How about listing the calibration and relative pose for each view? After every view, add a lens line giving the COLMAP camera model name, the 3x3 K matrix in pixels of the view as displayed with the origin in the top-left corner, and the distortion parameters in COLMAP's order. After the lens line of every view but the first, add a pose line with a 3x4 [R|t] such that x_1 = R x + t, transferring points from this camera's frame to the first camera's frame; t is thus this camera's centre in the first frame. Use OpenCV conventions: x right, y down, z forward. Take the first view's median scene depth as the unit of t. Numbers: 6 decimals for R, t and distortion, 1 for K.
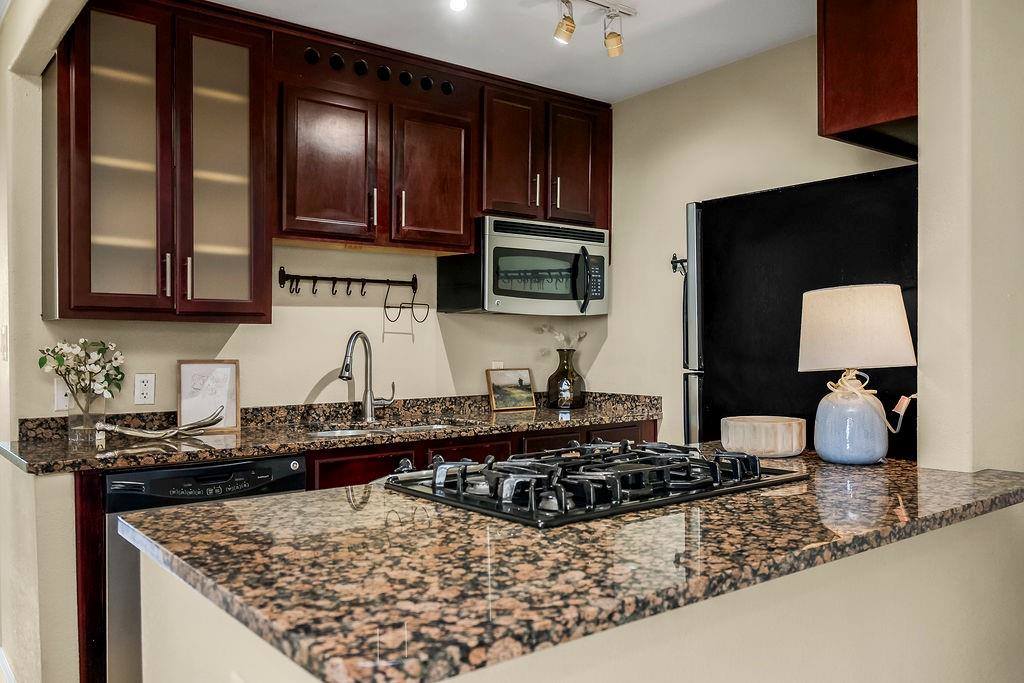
lens RADIAL K [[814.4, 0, 516.2], [0, 814.4, 347.7], [0, 0, 1]] dist [0.042338, -0.002841]
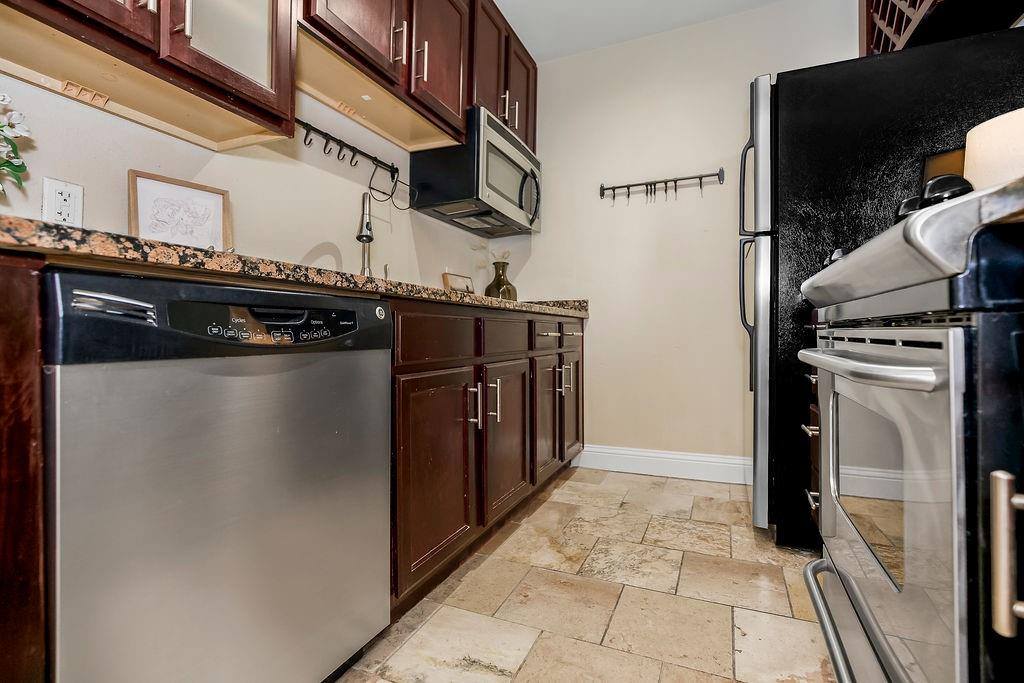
lens RADIAL K [[466.9, 0, 512.4], [0, 466.9, 333.2], [0, 0, 1]] dist [-0.003262, 0.000218]
pose [[0.887334, 0.002849, 0.461119, -0.284851], [0.000737, 0.999971, -0.007596, 0.132558], [-0.461127, 0.007080, 0.887306, 0.487050]]
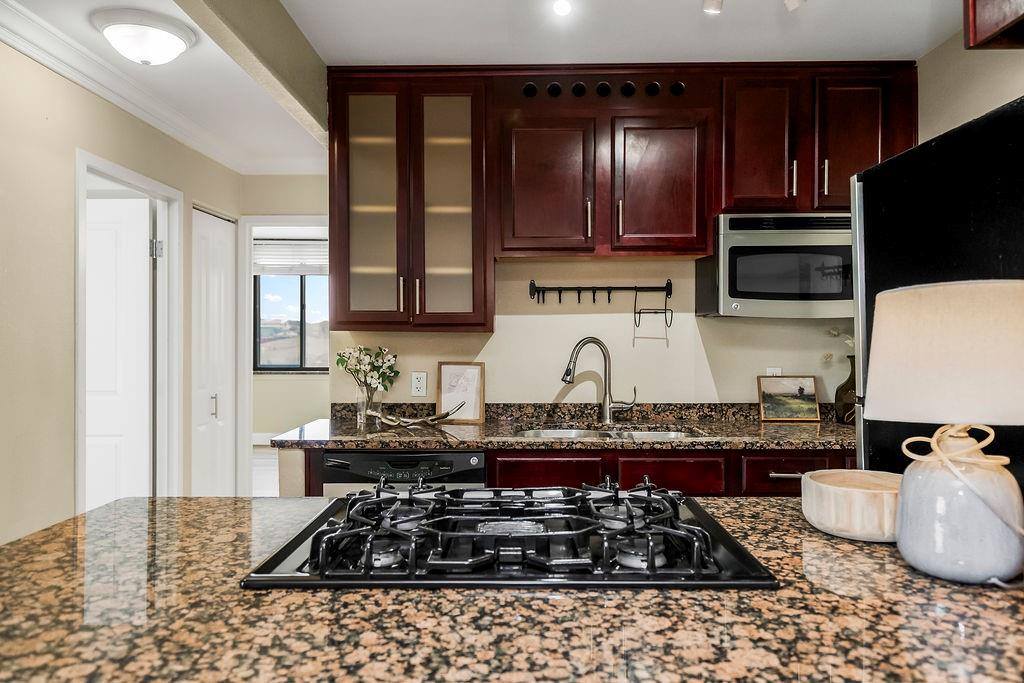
lens RADIAL K [[692.4, 0, 512.1], [0, 692.4, 333.2], [0, 0, 1]] dist [0.012444, -0.005218]
pose [[0.774133, 0.000190, -0.633023, 0.297393], [-0.003943, 0.999982, -0.004522, -0.021252], [0.633011, 0.005997, 0.774120, 0.241567]]
